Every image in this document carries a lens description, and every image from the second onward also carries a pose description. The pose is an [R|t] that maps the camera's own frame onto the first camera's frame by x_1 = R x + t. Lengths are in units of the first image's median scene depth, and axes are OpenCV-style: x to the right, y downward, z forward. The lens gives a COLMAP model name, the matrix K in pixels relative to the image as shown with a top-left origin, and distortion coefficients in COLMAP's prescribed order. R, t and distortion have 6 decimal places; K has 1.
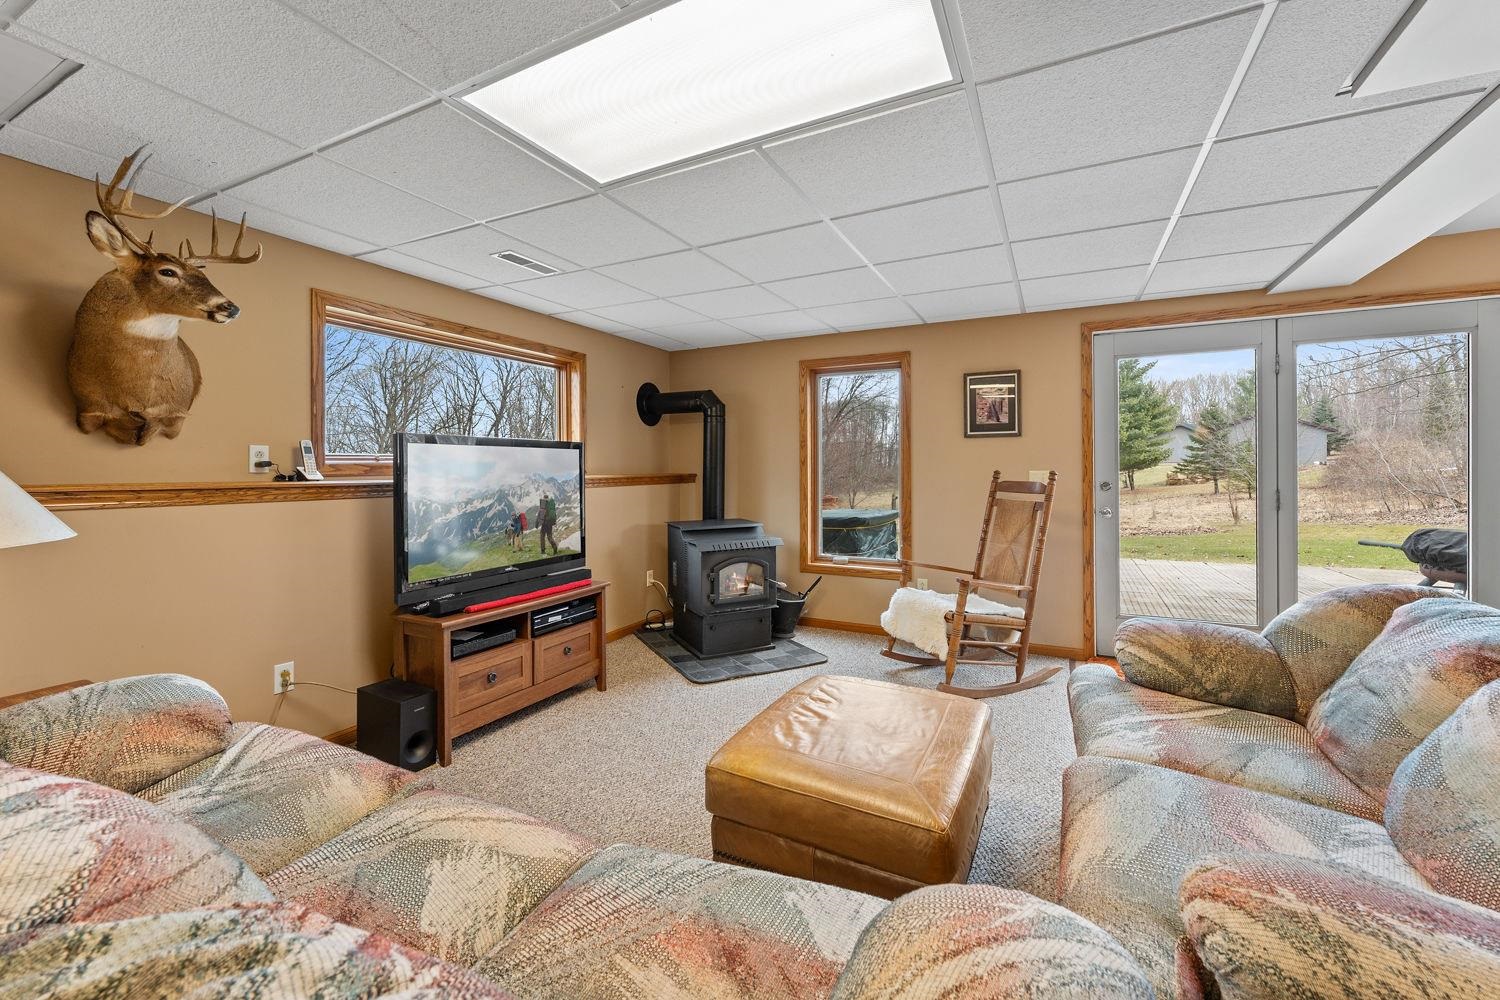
lens RADIAL K [[603.0, 0, 751.4], [0, 603.0, 464.9], [0, 0, 1]] dist [-0.000855, -0.000538]
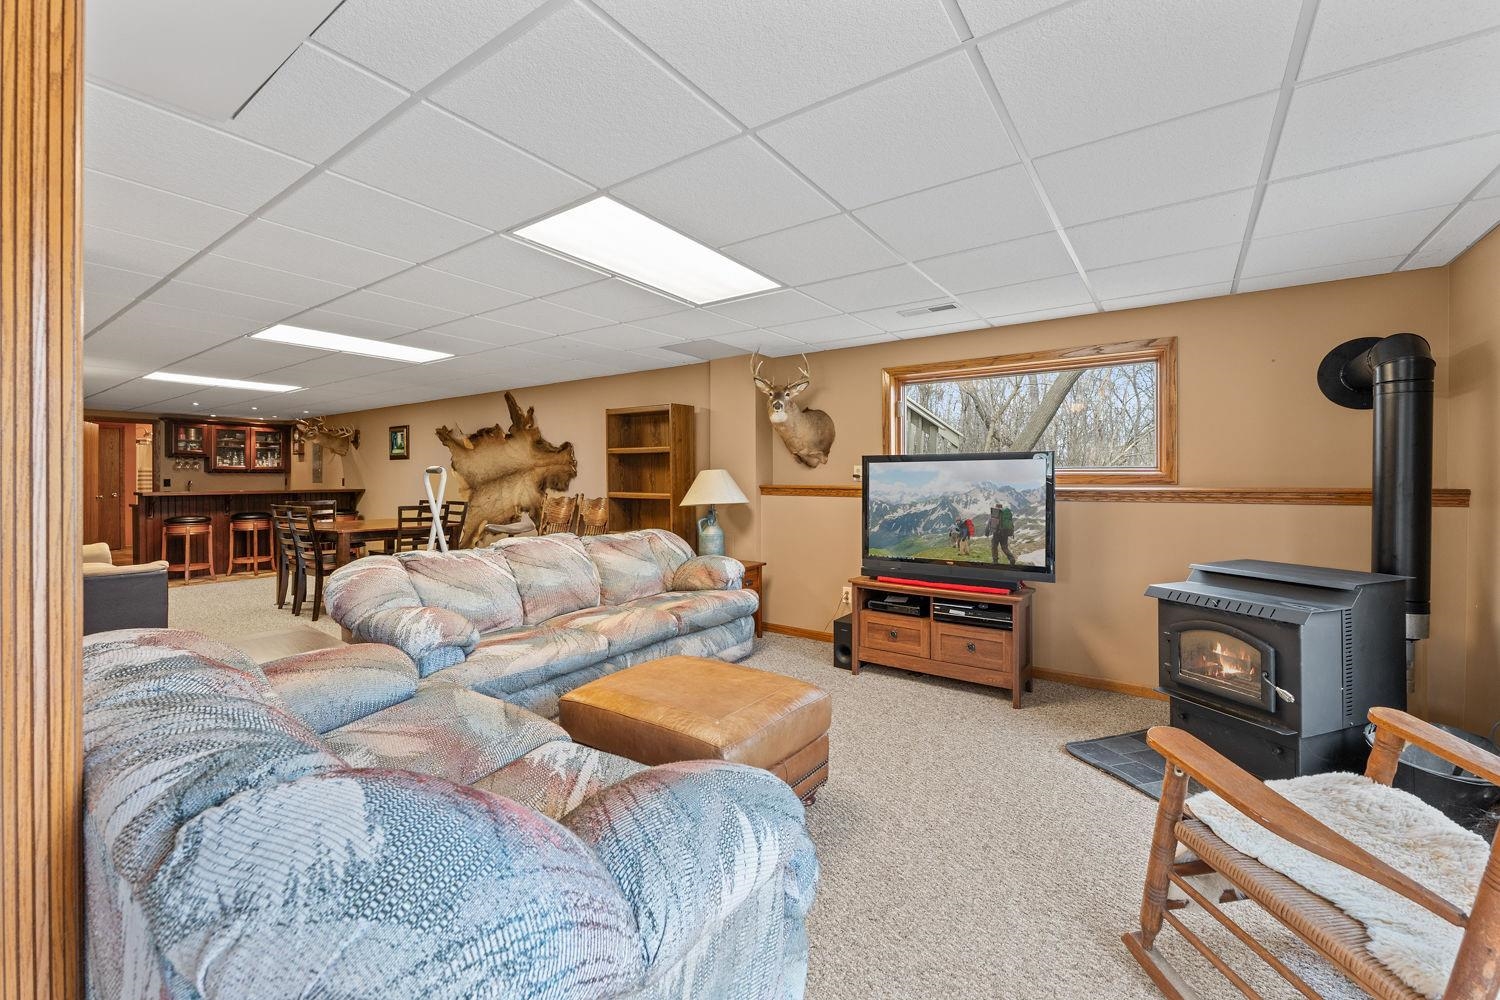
lens RADIAL K [[603.0, 0, 755.3], [0, 603.0, 485.6], [0, 0, 1]] dist [-0.000855, -0.000538]
pose [[-0.139129, 0.005903, -0.990257, 0.872201], [0.002377, 0.999981, 0.005627, 0.012076], [0.990271, -0.001571, -0.139140, 0.819239]]
